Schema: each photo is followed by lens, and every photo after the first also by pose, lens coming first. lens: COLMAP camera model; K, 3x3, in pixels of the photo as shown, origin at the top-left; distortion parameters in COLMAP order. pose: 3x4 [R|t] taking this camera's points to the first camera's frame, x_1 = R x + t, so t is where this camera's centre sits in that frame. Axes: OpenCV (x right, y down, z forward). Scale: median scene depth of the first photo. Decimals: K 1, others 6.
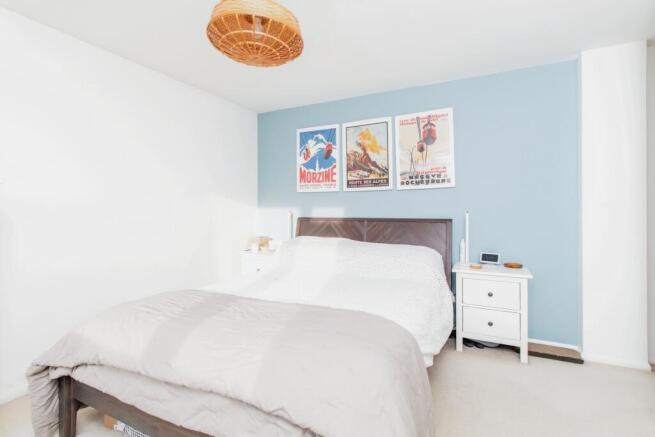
lens RADIAL K [[312.9, 0, 327.9], [0, 312.9, 213.1], [0, 0, 1]] dist [0.005123, 0.000766]
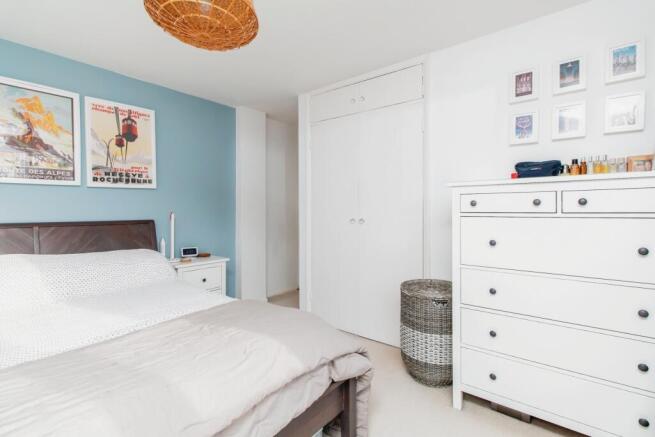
lens RADIAL K [[312.9, 0, 327.9], [0, 312.9, 216.2], [0, 0, 1]] dist [0.005123, 0.000766]
pose [[0.215623, -0.019050, 0.976291, -0.463626], [0.013424, 0.999773, 0.016544, -0.002021], [-0.976384, 0.009538, 0.215830, 0.218215]]
